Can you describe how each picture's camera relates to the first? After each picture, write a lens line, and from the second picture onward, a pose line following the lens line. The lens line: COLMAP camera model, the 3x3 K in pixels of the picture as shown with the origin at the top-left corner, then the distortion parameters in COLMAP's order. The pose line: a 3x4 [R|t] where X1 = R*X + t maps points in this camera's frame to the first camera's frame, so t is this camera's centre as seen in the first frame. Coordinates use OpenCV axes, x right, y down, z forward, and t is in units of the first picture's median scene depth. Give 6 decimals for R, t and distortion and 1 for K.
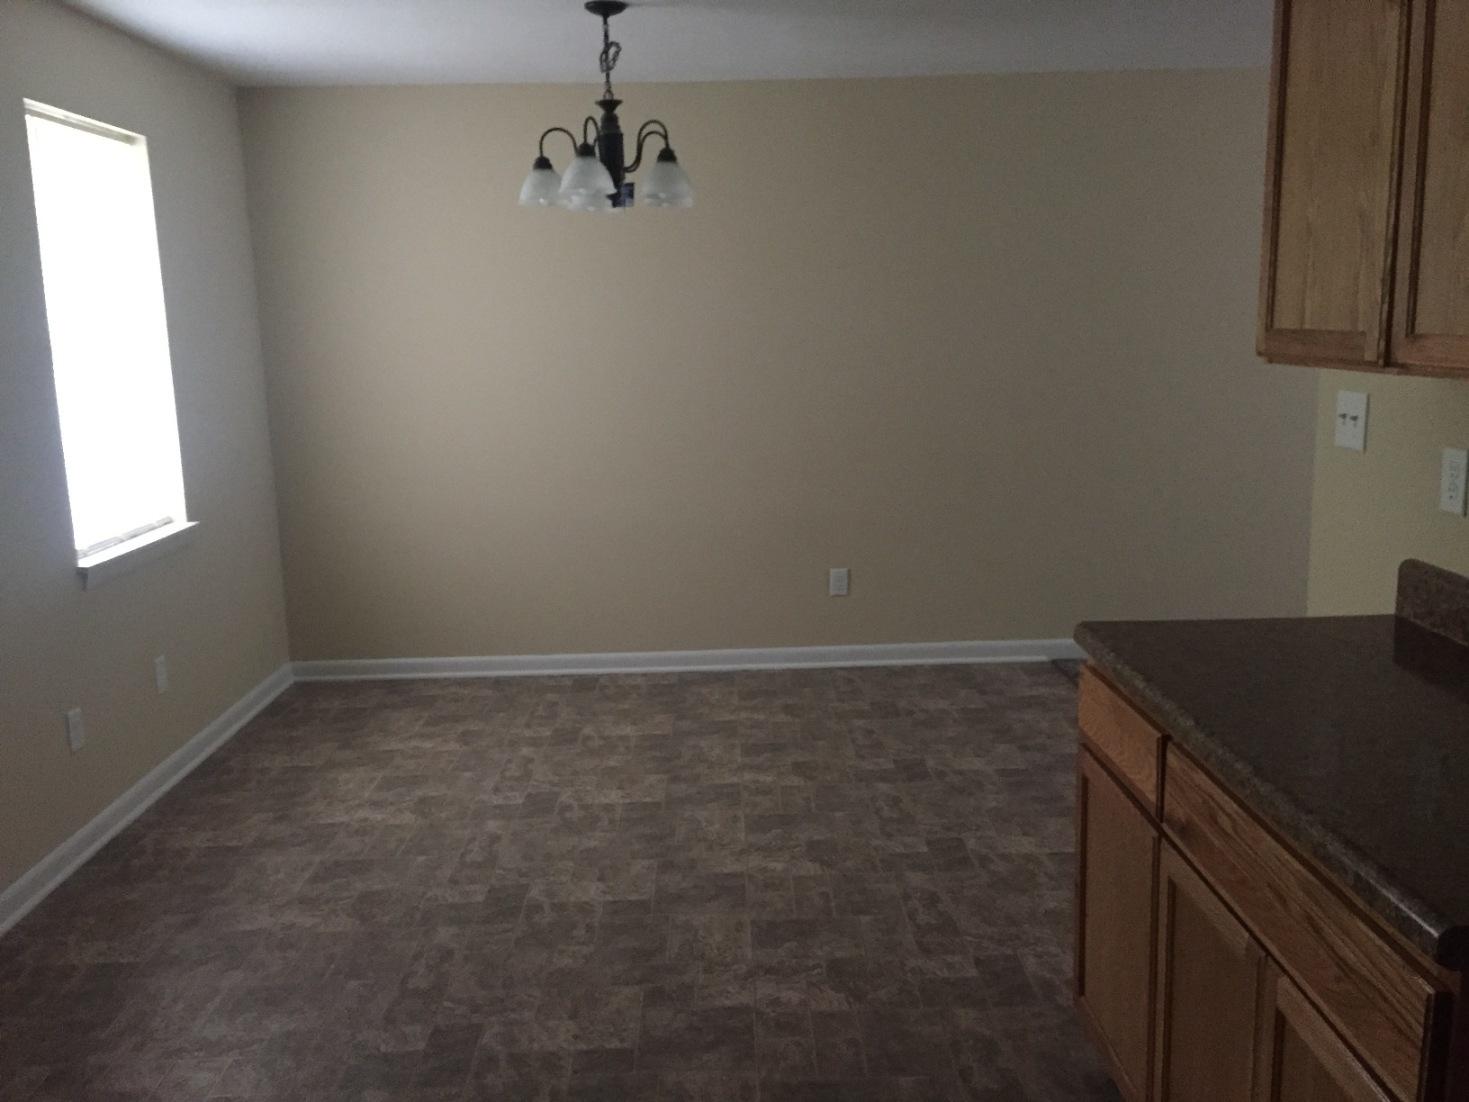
lens RADIAL K [[1254.1, 0, 734.5], [0, 1254.1, 551.0], [0, 0, 1]] dist [0.082221, -0.064106]
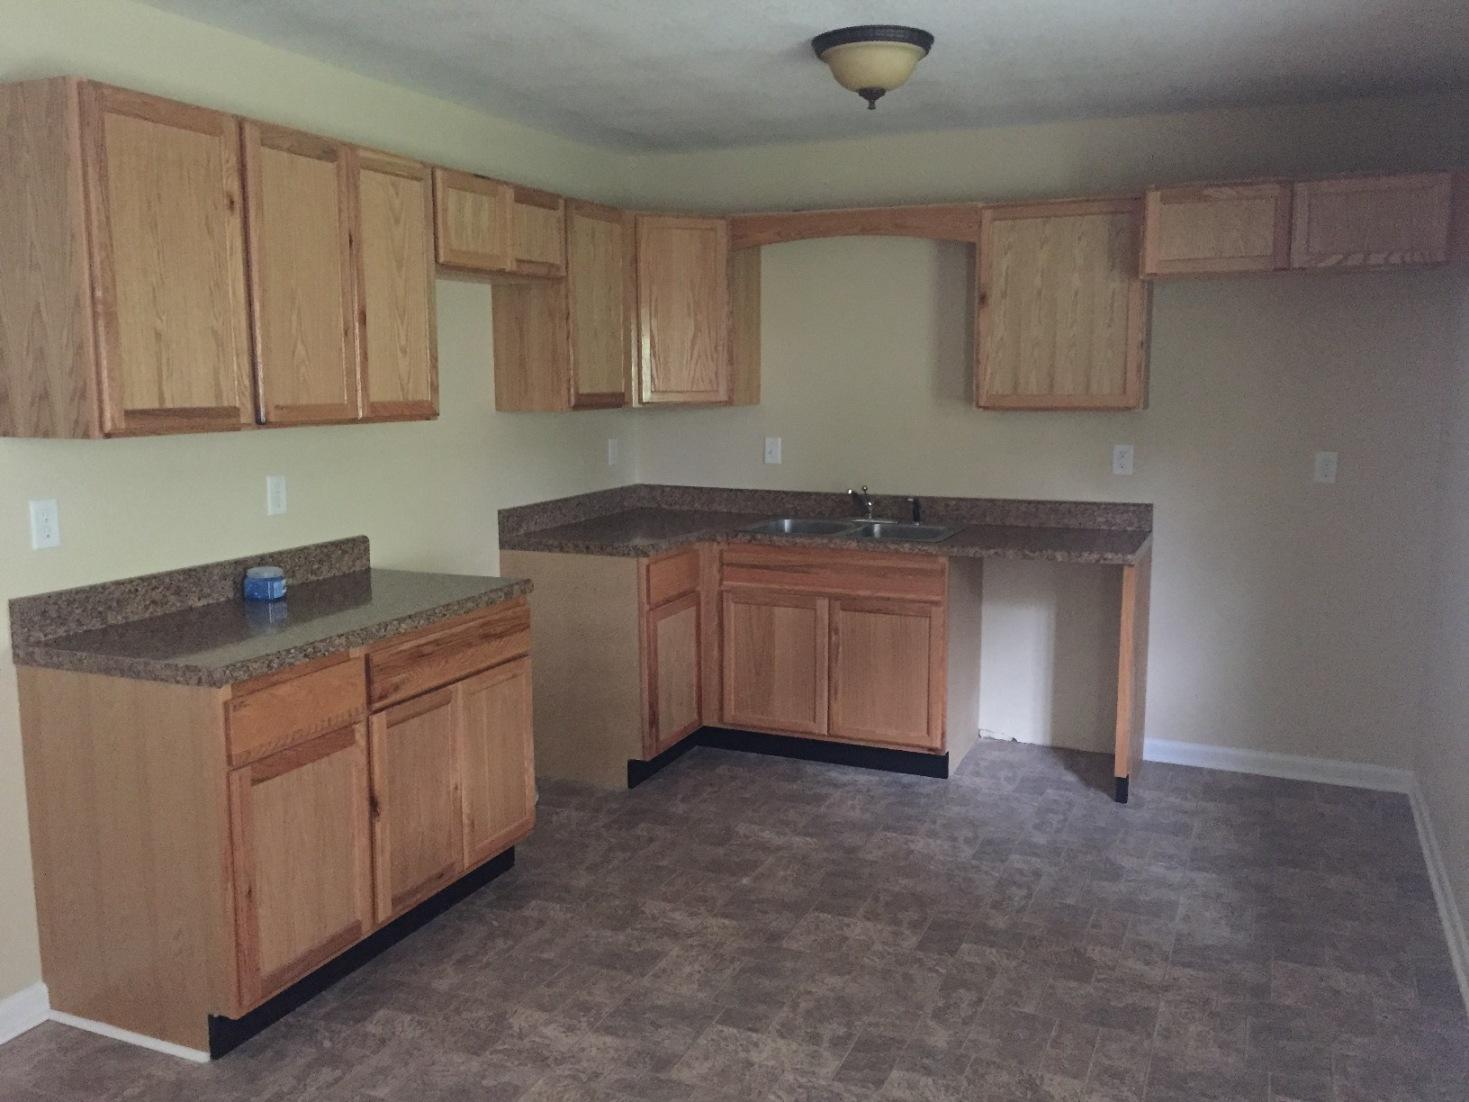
lens RADIAL K [[1254.1, 0, 734.5], [0, 1254.1, 551.0], [0, 0, 1]] dist [0.082221, -0.064106]
pose [[-0.911301, -0.030265, 0.410628, -0.407931], [0.102565, 0.949172, 0.297578, -0.321212], [-0.398763, 0.313299, -0.861877, 1.717870]]
